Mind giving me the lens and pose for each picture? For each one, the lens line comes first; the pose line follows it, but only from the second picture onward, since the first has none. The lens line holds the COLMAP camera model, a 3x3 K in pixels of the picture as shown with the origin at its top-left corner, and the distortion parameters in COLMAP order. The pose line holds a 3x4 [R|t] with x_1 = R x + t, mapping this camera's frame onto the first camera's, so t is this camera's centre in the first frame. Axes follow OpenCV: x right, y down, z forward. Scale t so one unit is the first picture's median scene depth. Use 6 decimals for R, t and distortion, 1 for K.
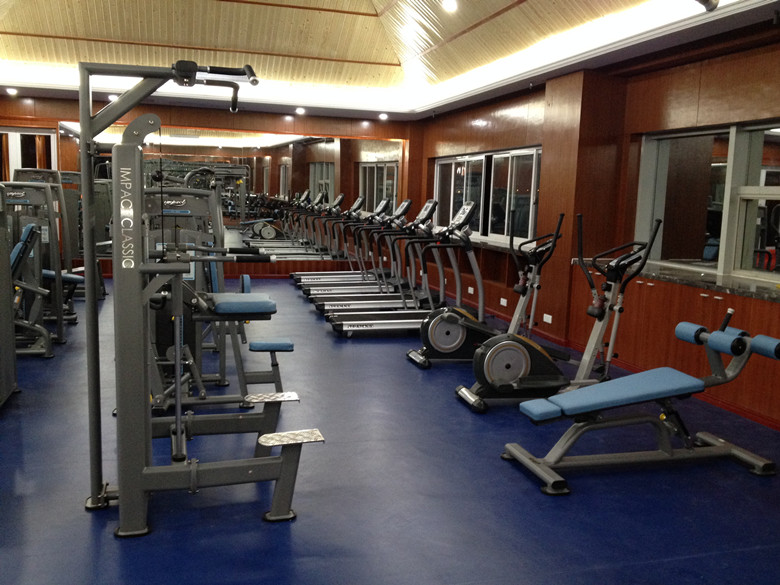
lens RADIAL K [[742.1, 0, 390.0], [0, 742.1, 292.5], [0, 0, 1]] dist [0.163855, -0.289408]
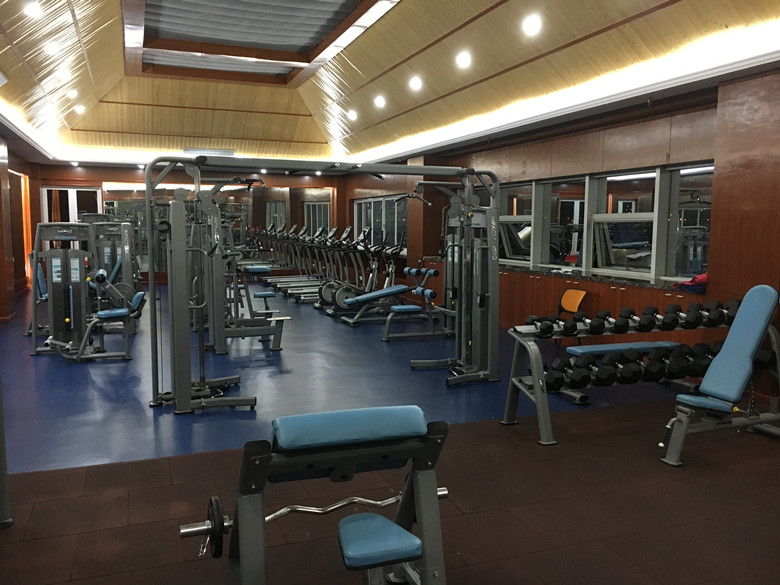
lens RADIAL K [[673.8, 0, 394.9], [0, 673.8, 294.4], [0, 0, 1]] dist [0.061953, -0.014058]
pose [[0.995605, -0.034698, 0.086990, 0.020283], [0.036900, 0.999035, -0.023841, 0.058383], [-0.086079, 0.026946, 0.995924, -0.438804]]
